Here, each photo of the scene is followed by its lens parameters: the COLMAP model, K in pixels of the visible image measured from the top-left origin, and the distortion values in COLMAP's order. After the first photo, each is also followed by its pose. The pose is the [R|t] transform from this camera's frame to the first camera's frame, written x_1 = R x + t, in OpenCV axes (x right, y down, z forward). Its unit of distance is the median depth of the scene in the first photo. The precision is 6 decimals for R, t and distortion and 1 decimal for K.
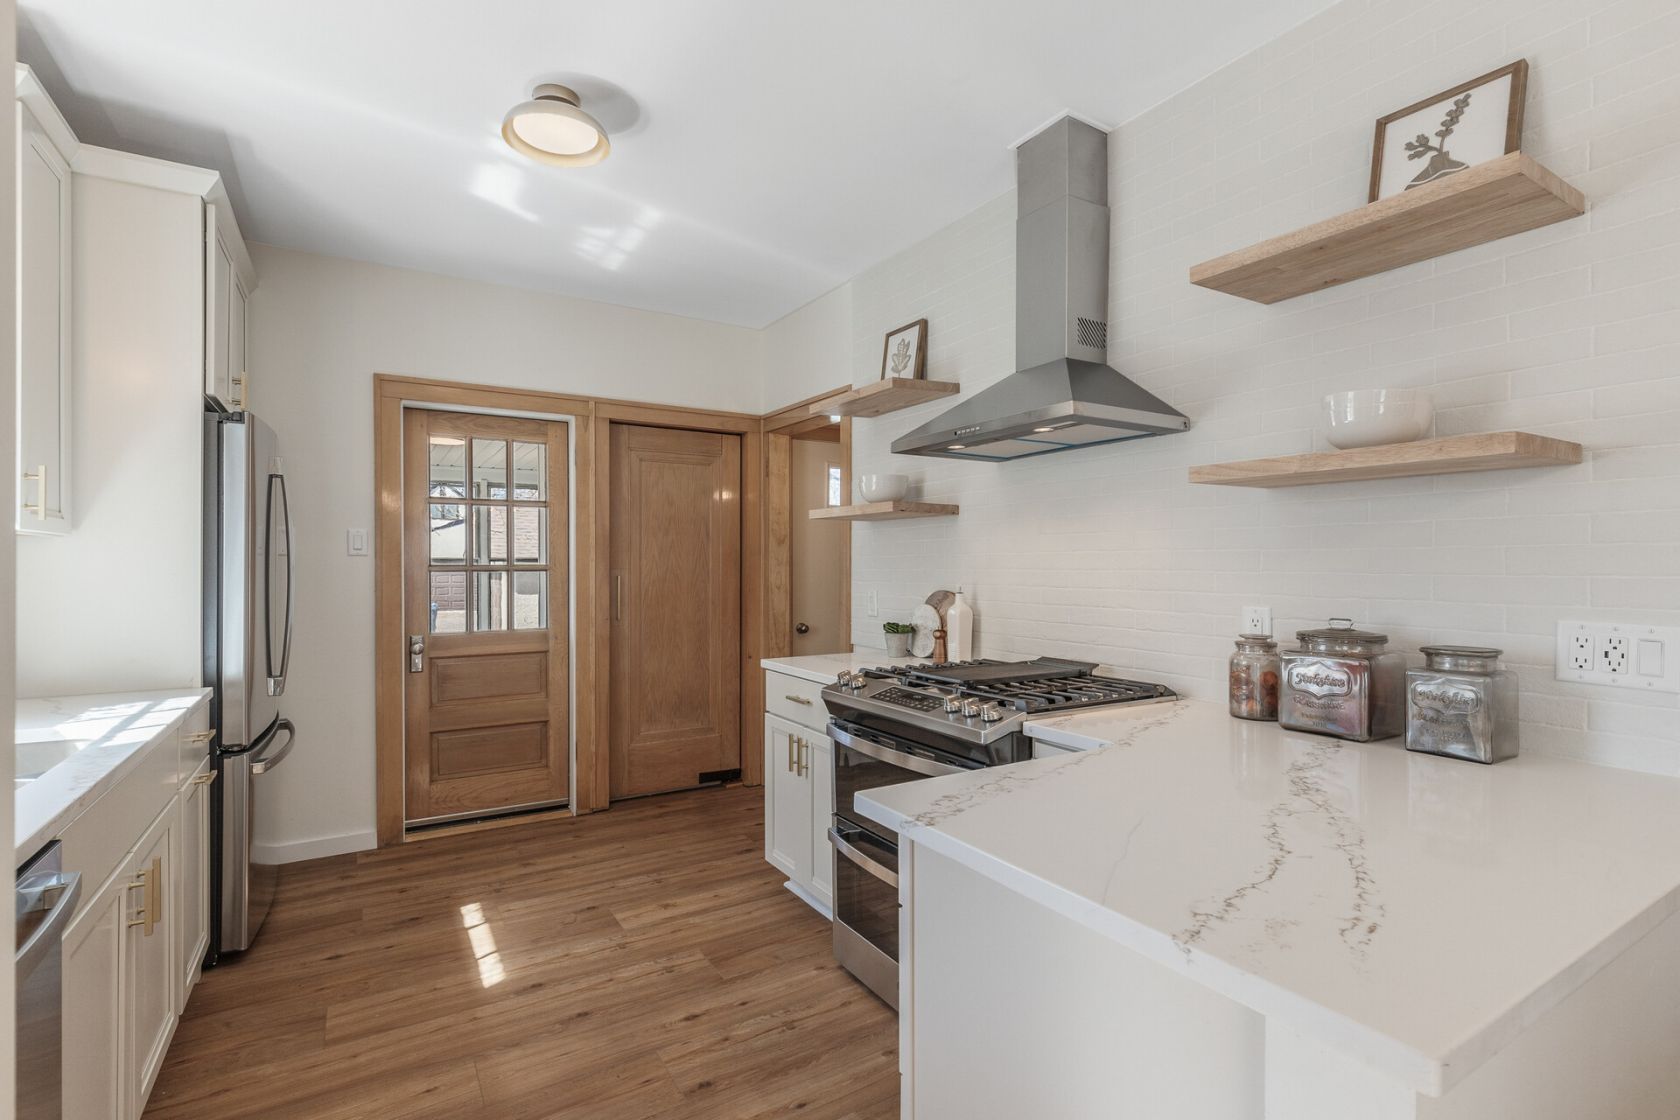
lens RADIAL K [[779.0, 0, 857.0], [0, 779.0, 561.6], [0, 0, 1]] dist [0.003346, 0.001057]
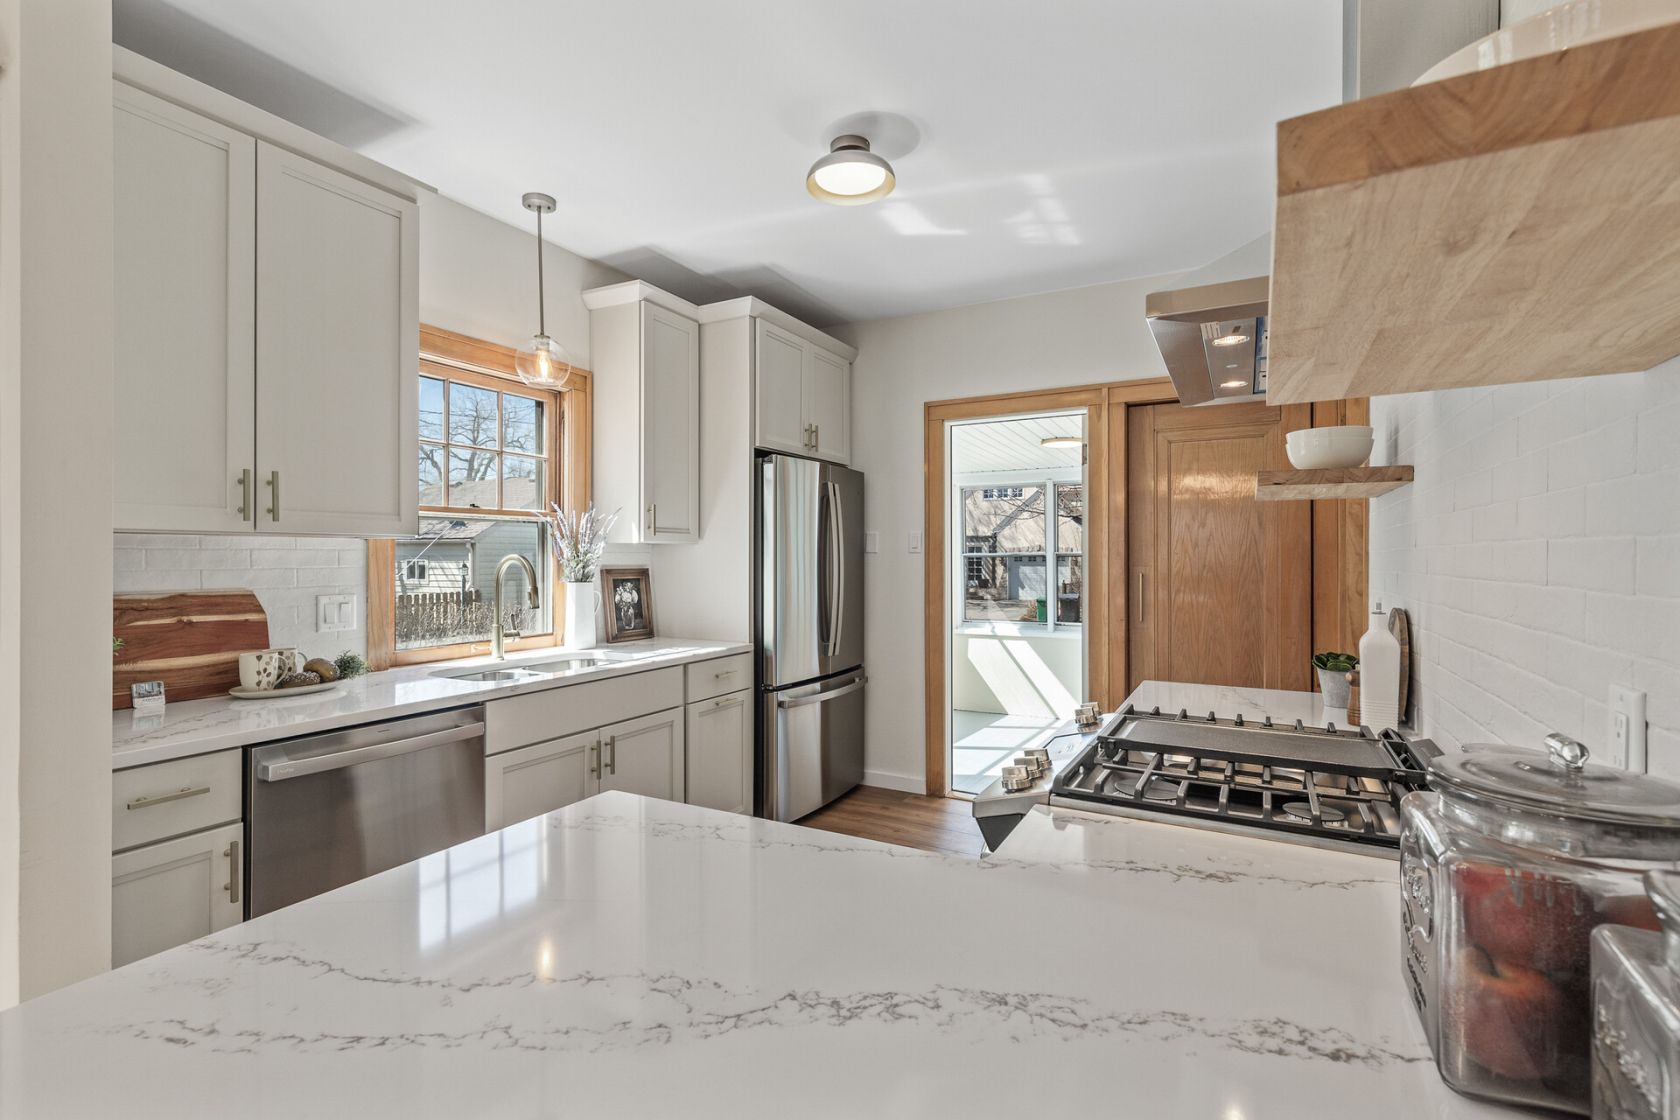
lens RADIAL K [[779.0, 0, 802.2], [0, 779.0, 577.8], [0, 0, 1]] dist [0.003346, 0.001057]
pose [[0.460514, 0.018189, -0.887466, 0.369449], [0.002274, 0.999763, 0.021671, 0.002096], [0.887649, -0.011998, 0.460364, 0.275913]]
